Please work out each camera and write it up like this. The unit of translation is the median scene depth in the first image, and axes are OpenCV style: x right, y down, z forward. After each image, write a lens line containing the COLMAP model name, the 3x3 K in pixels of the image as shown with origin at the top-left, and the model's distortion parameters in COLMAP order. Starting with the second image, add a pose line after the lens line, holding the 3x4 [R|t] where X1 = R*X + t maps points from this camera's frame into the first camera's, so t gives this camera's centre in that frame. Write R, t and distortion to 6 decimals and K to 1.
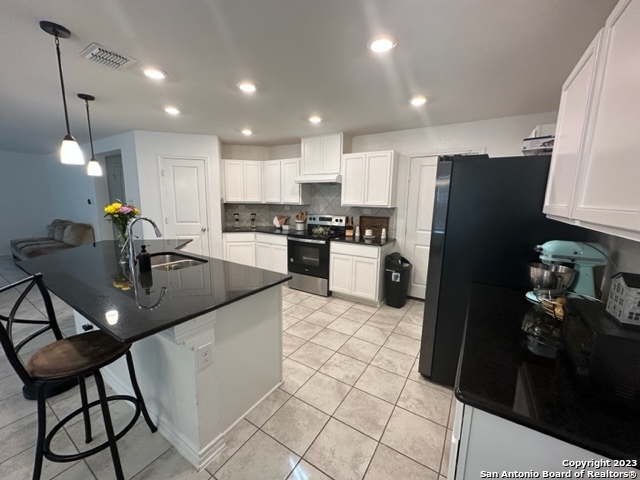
lens RADIAL K [[257.1, 0, 320.5], [0, 257.1, 240.6], [0, 0, 1]] dist [-0.004595, 0.001044]
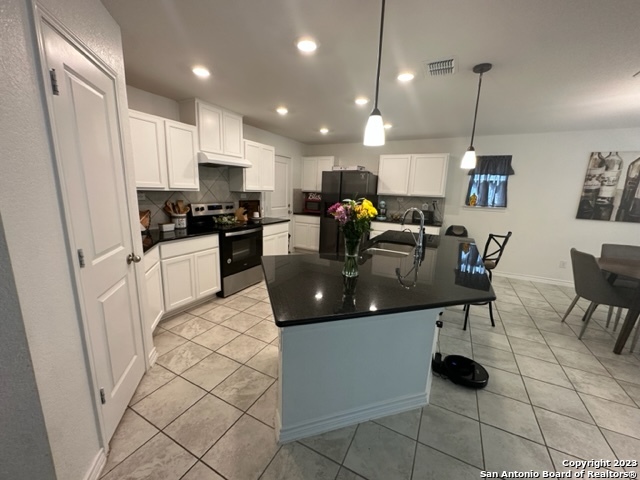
lens RADIAL K [[257.1, 0, 320.6], [0, 257.1, 240.7], [0, 0, 1]] dist [-0.004595, 0.001044]
pose [[-0.090760, -0.210365, 0.973401, -0.983436], [0.128914, 0.966729, 0.220943, -0.136633], [-0.987494, 0.145538, -0.060621, 0.819514]]
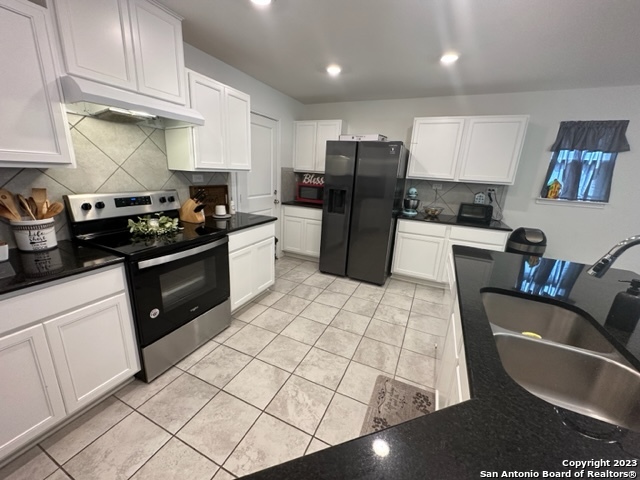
lens RADIAL K [[257.1, 0, 320.6], [0, 257.1, 241.0], [0, 0, 1]] dist [-0.004595, 0.001044]
pose [[-0.137756, -0.286050, 0.948261, -0.533687], [0.110439, 0.946982, 0.301708, -0.132756], [-0.984290, 0.146287, -0.098862, 0.832442]]
